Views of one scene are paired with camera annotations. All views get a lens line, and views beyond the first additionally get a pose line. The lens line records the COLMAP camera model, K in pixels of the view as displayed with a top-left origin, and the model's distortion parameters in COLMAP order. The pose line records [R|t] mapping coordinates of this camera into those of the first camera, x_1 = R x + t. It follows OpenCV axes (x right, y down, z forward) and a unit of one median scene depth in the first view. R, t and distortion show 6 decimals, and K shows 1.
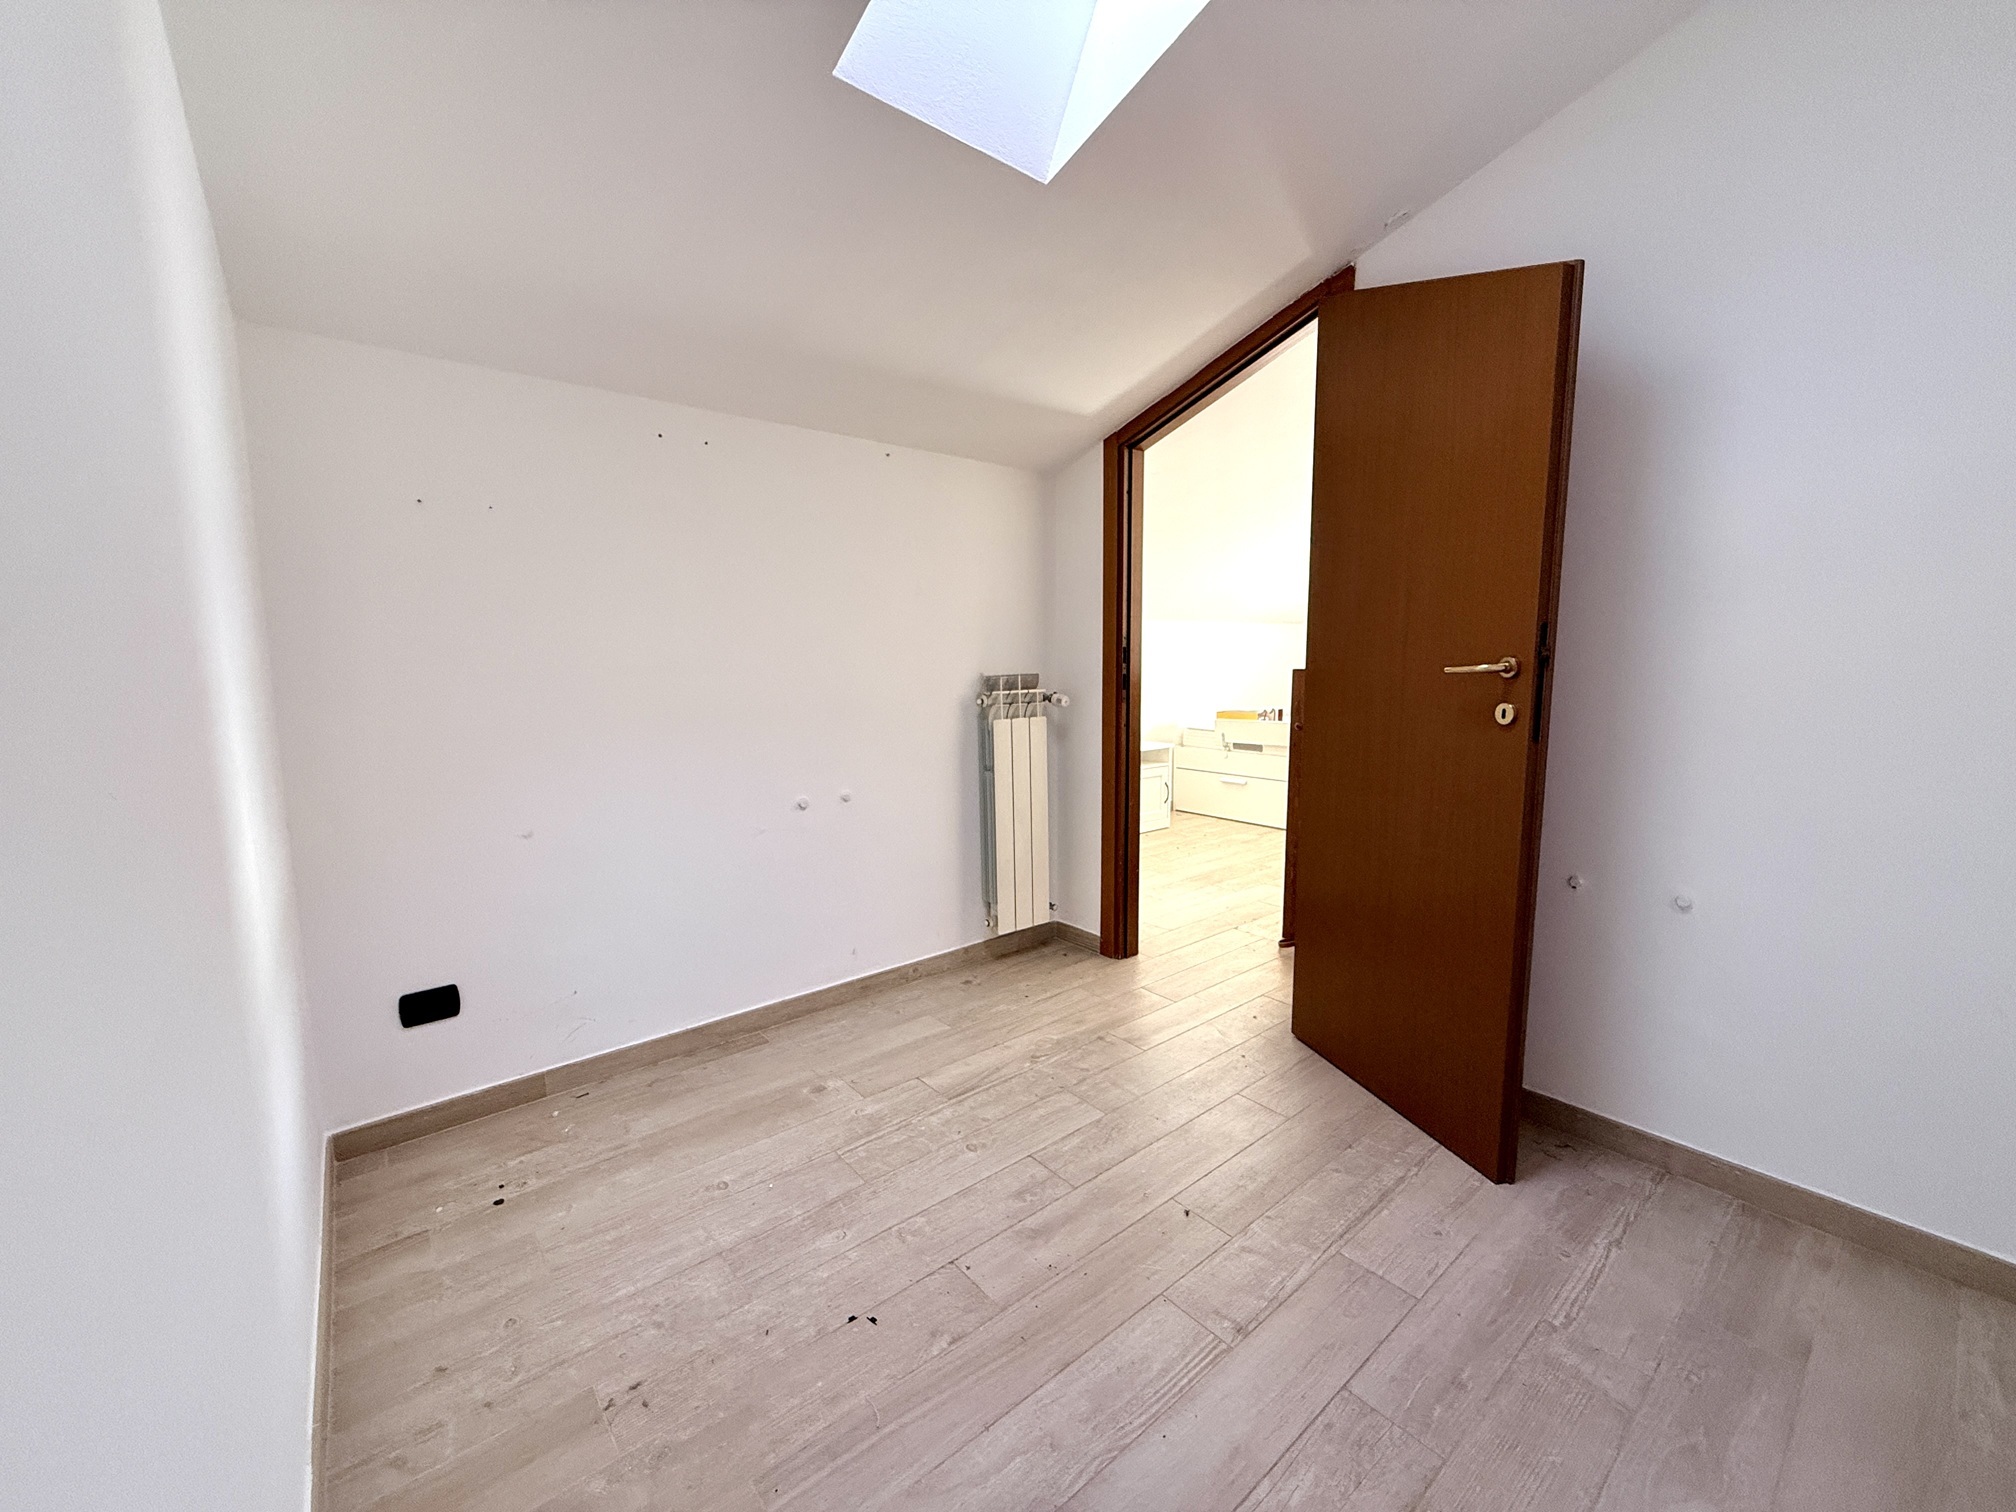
lens RADIAL K [[804.0, 0, 1008.0], [0, 804.0, 756.0], [0, 0, 1]] dist [-0.002438, -0.000024]
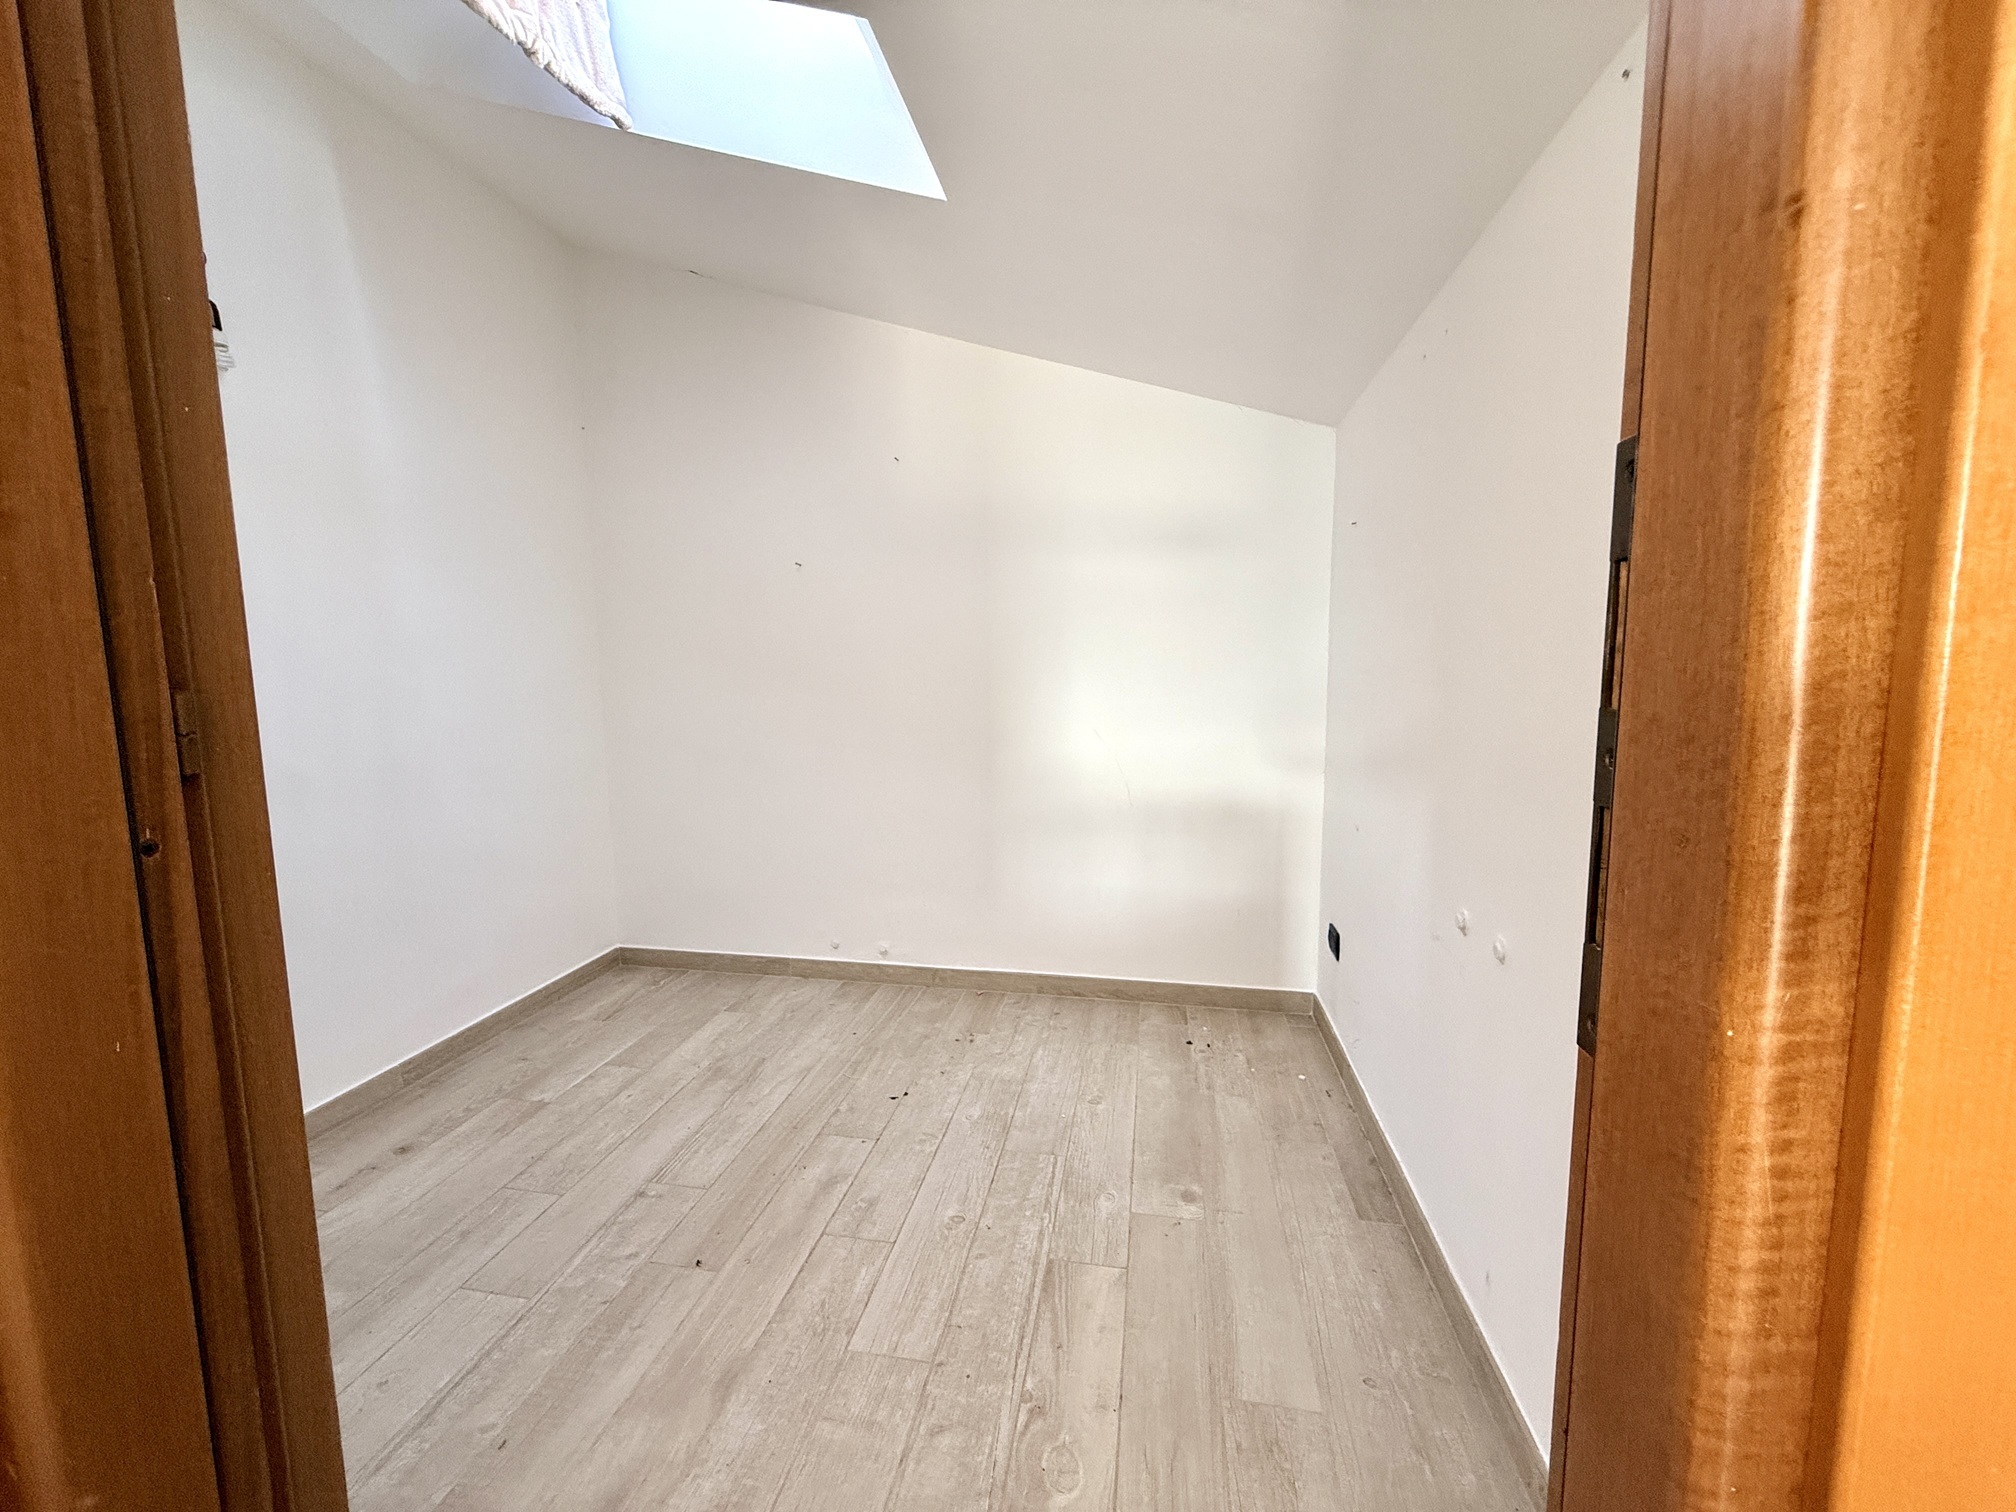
lens RADIAL K [[804.0, 0, 1008.0], [0, 804.0, 756.0], [0, 0, 1]] dist [-0.002438, -0.000024]
pose [[-0.770241, 0.088653, -0.631561, 0.447010], [-0.056110, 0.977031, 0.205578, -0.206294], [0.635280, 0.193781, -0.747575, 1.675786]]
